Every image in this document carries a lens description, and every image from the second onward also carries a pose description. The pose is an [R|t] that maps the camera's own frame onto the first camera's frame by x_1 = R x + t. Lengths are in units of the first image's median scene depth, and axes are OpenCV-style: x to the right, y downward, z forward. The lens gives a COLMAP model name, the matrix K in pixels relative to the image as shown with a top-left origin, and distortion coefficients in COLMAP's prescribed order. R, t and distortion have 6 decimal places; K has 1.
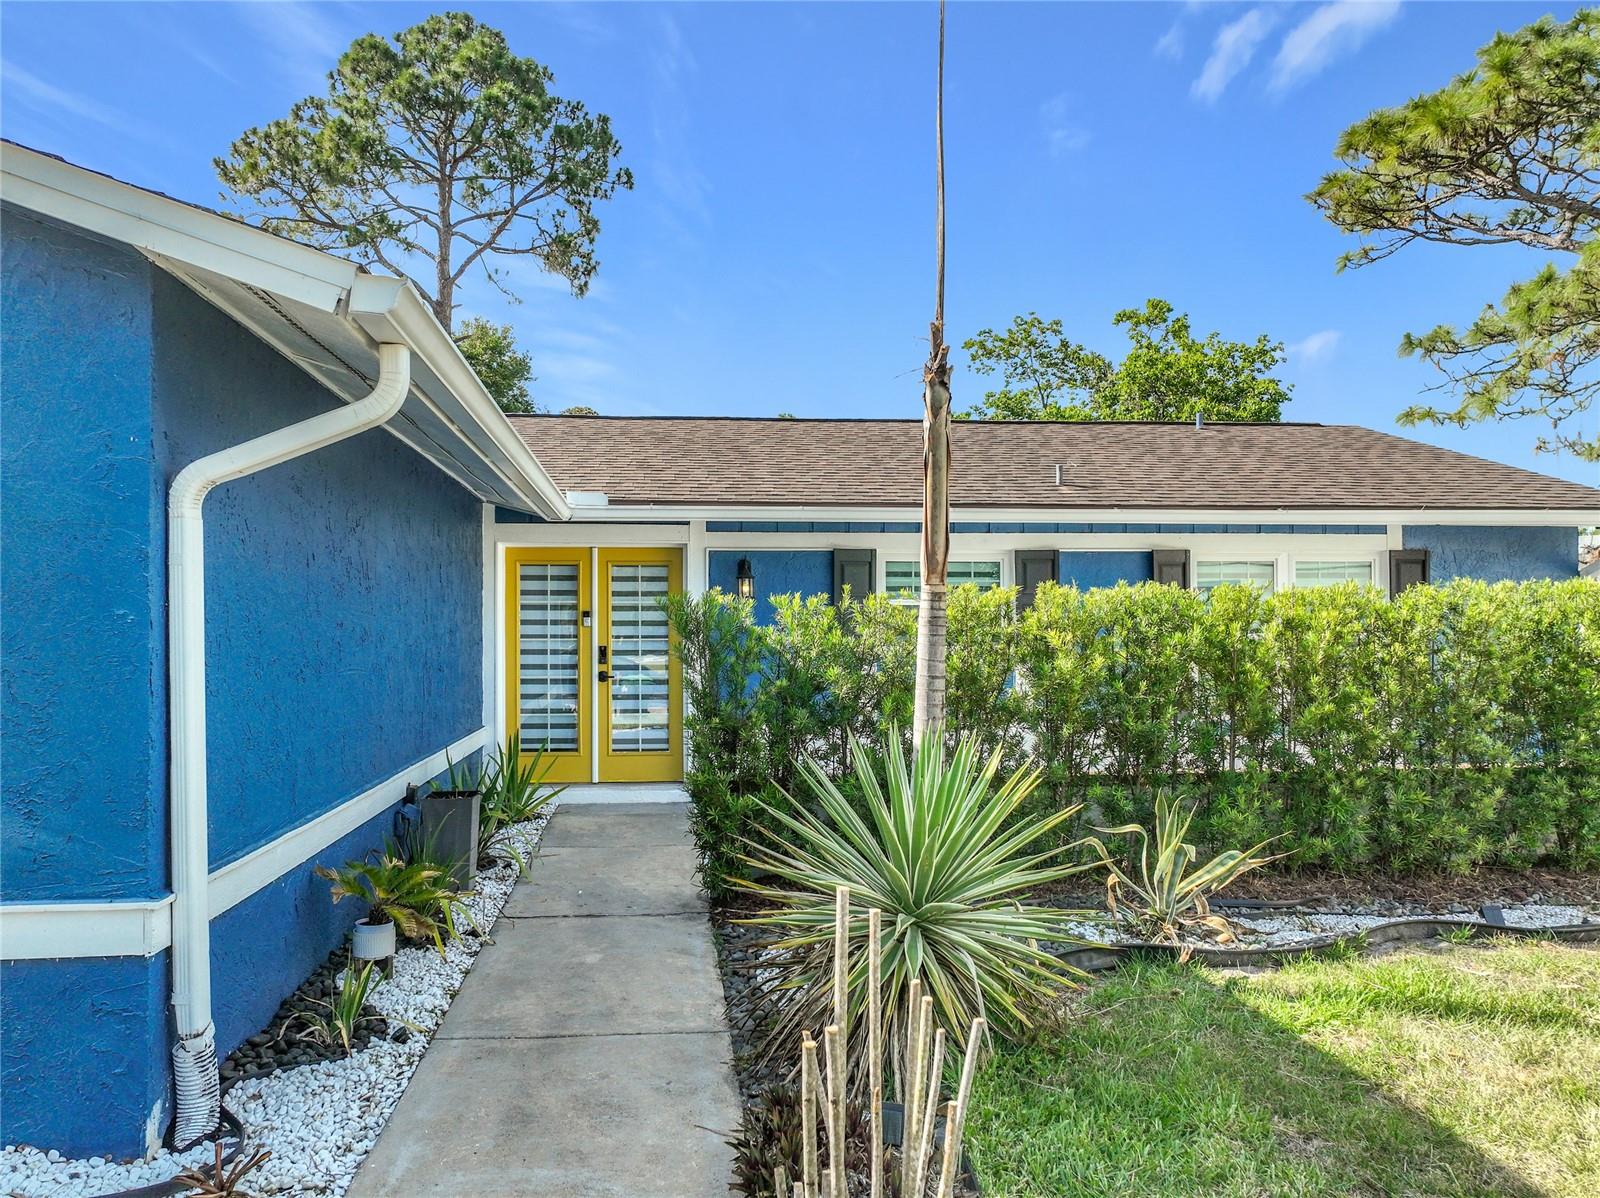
lens RADIAL K [[1170.4, 0, 767.5], [0, 1170.4, 614.9], [0, 0, 1]] dist [-0.005611, -0.000394]
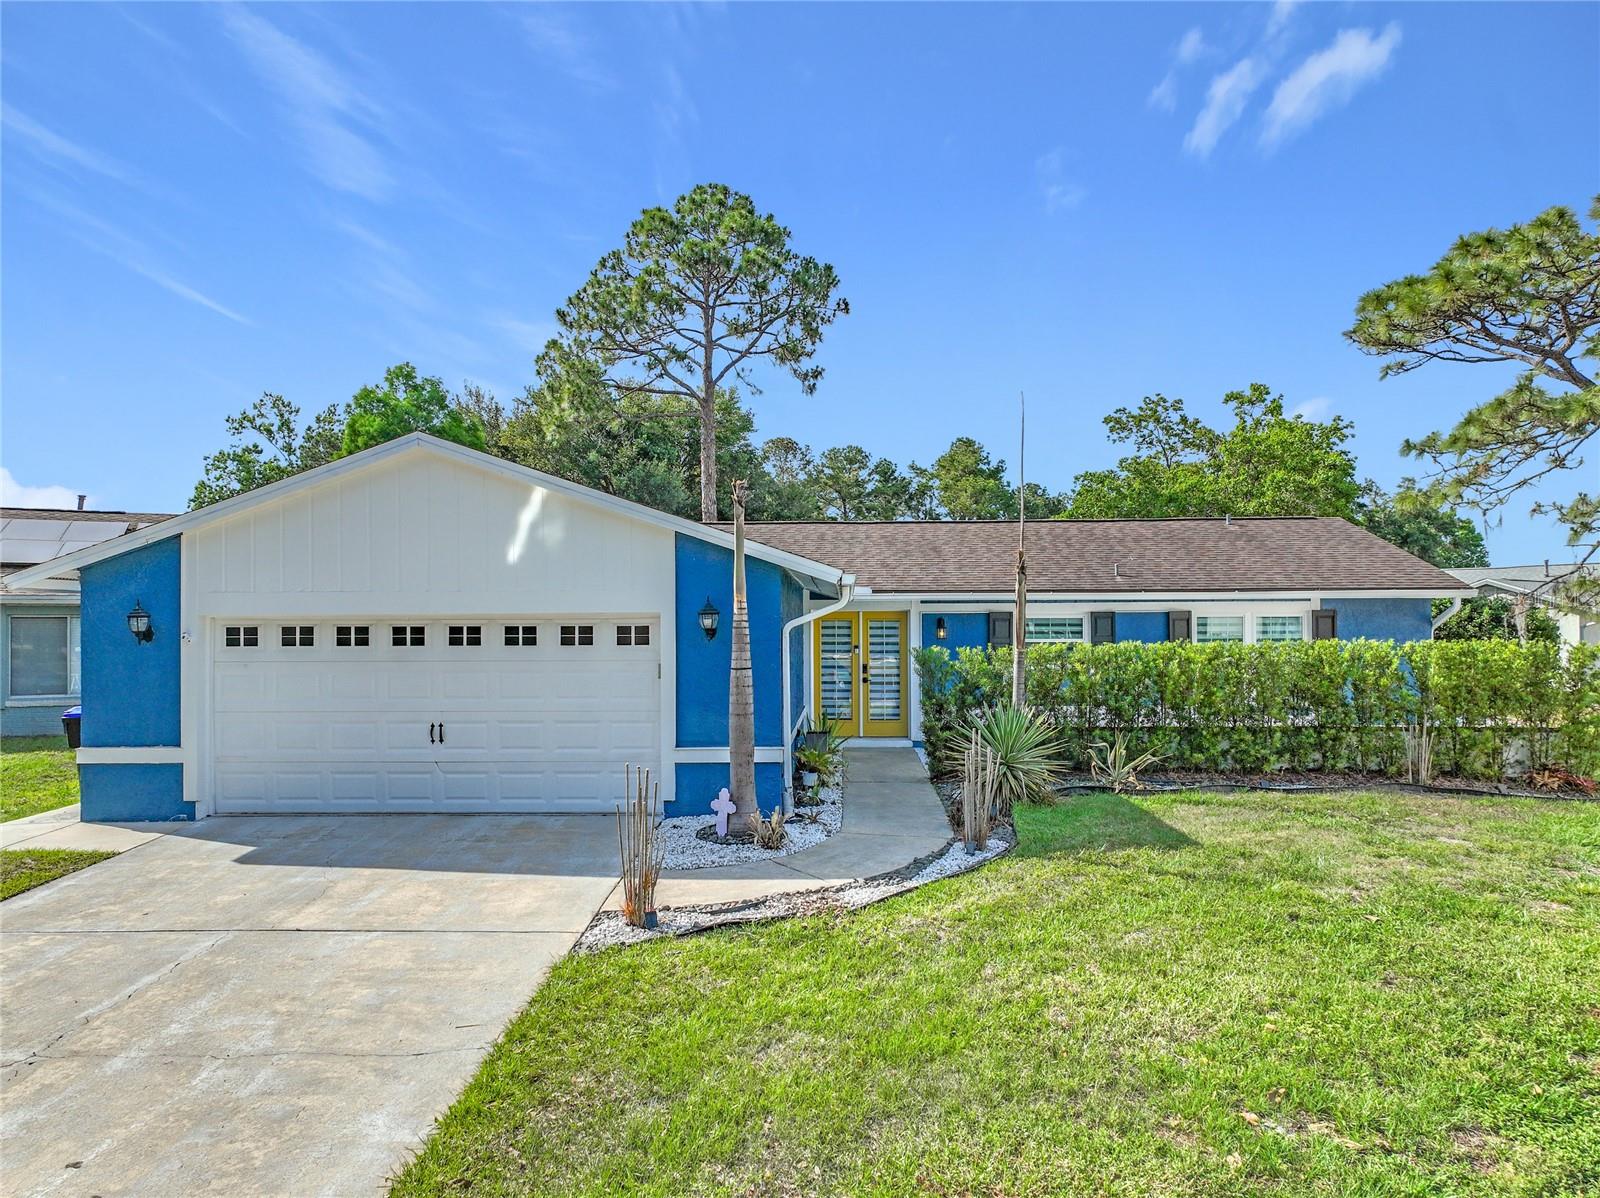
lens RADIAL K [[1137.7, 0, 812.4], [0, 1137.7, 619.9], [0, 0, 1]] dist [0.012004, 0.023613]
pose [[0.993101, -0.001550, -0.117251, -0.010775], [0.002164, 0.999985, 0.005109, -0.053458], [0.117241, -0.005327, 0.993089, -0.814436]]
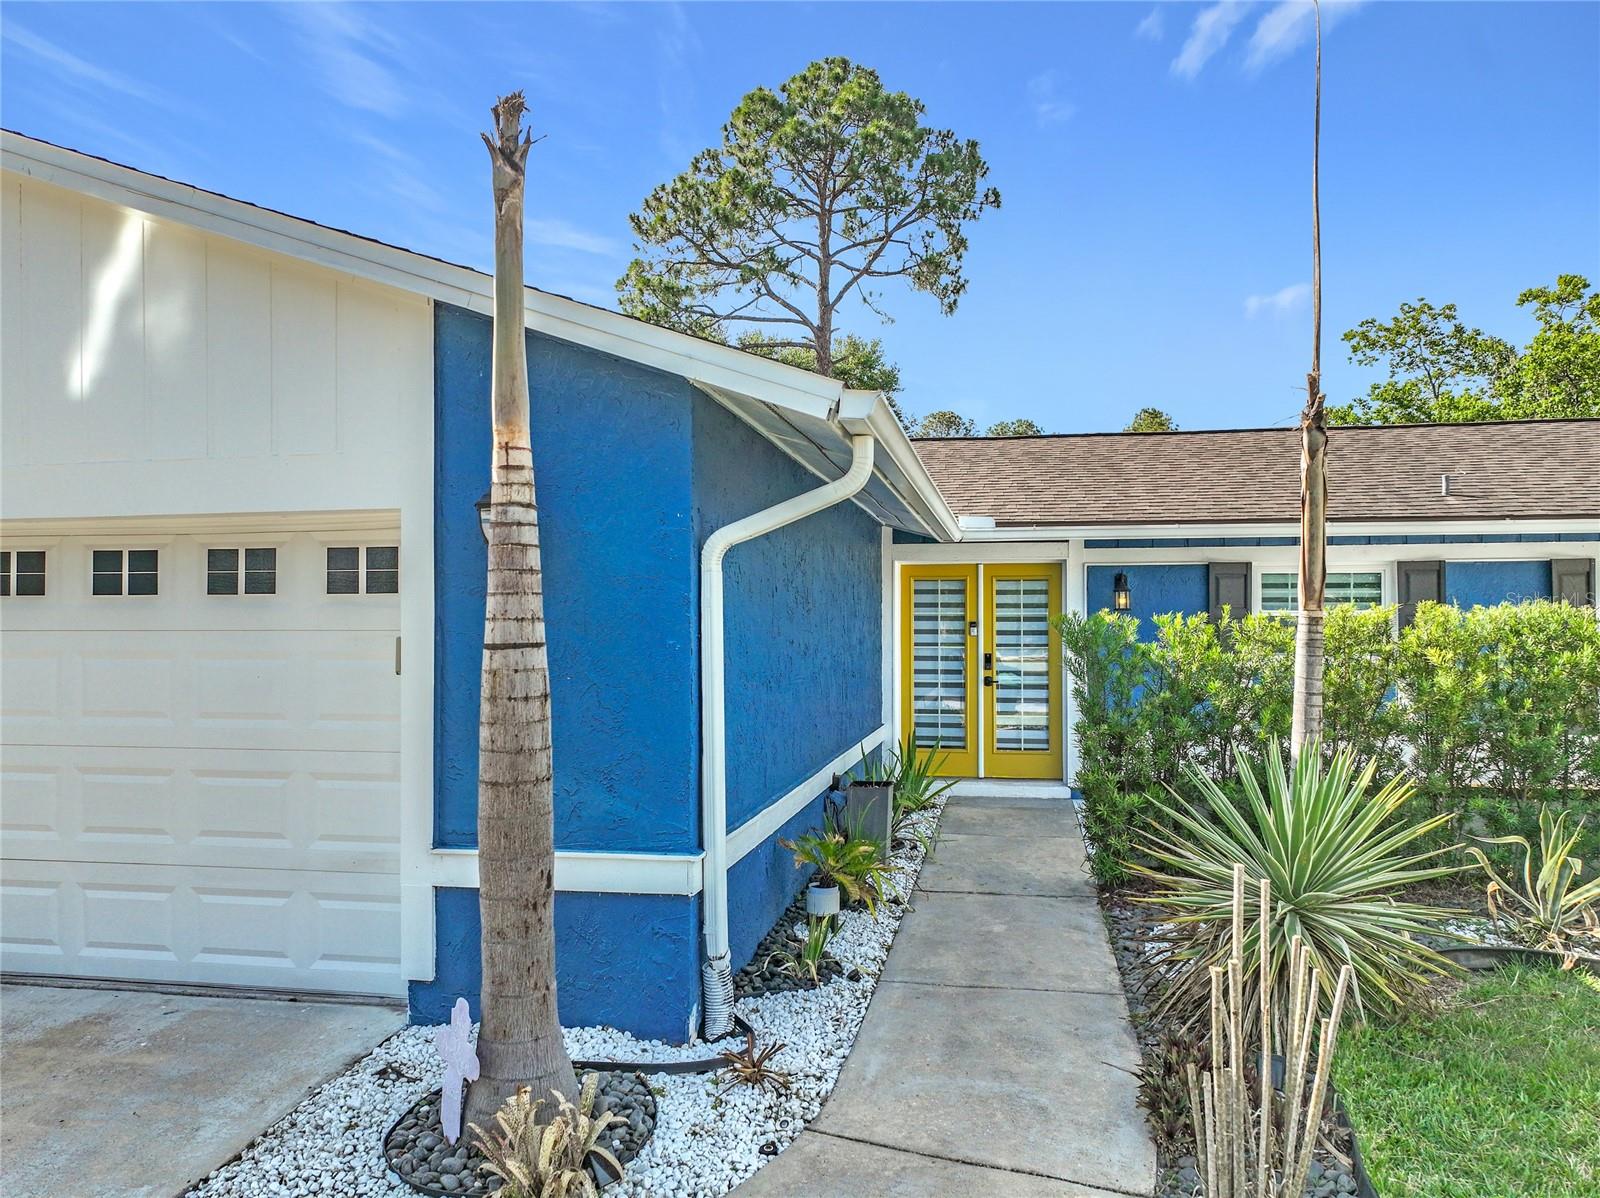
lens RADIAL K [[1155.4, 0, 826.8], [0, 1155.4, 612.2], [0, 0, 1]] dist [-0.007385, 0.009166]
pose [[0.967339, -0.001448, -0.253482, -0.012279], [0.001600, 0.999999, 0.000392, -0.012801], [0.253481, -0.000785, 0.967340, -0.087441]]
